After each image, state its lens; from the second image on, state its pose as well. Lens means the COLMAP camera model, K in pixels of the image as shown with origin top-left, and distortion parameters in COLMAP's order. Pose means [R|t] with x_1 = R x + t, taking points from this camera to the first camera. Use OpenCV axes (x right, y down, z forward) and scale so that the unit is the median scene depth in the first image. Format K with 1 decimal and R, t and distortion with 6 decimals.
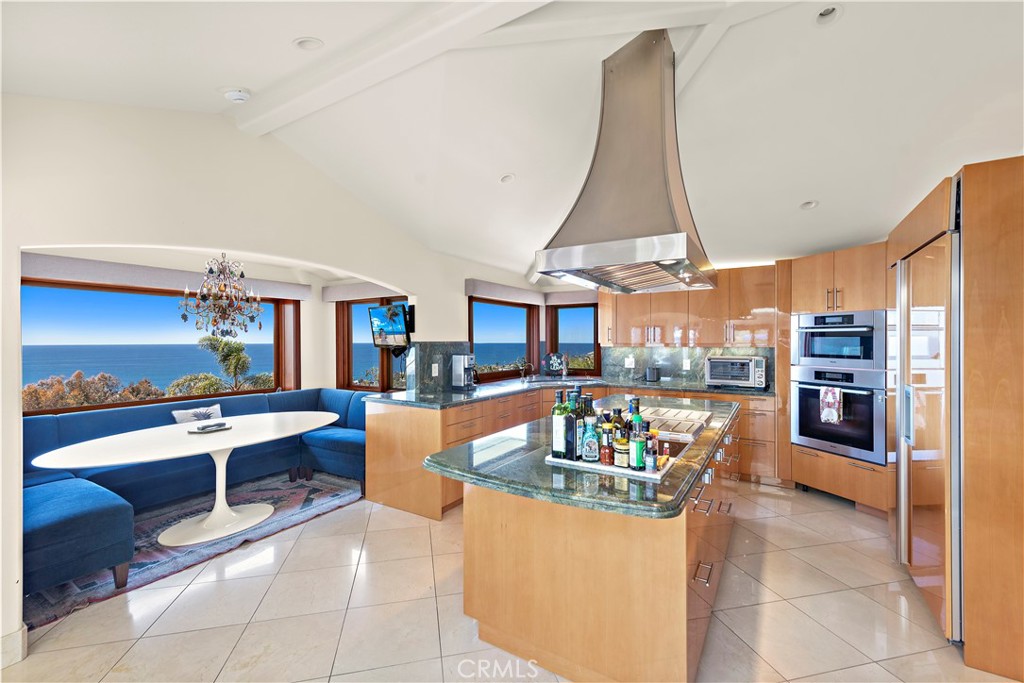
lens RADIAL K [[424.2, 0, 512.6], [0, 424.2, 342.3], [0, 0, 1]] dist [0.018325, -0.005855]
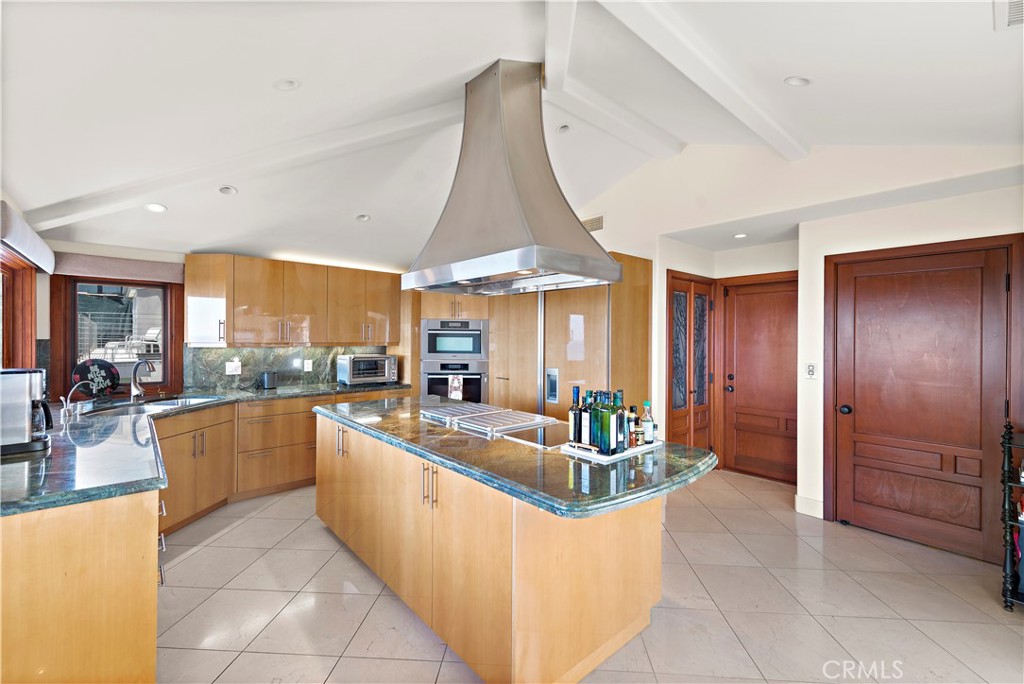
lens RADIAL K [[424.2, 0, 512.6], [0, 424.2, 342.8], [0, 0, 1]] dist [0.018325, -0.005855]
pose [[0.290861, -0.007737, 0.956734, -0.456410], [-0.002634, 0.999957, 0.008887, -0.007544], [-0.956762, -0.005105, 0.290828, 0.438698]]
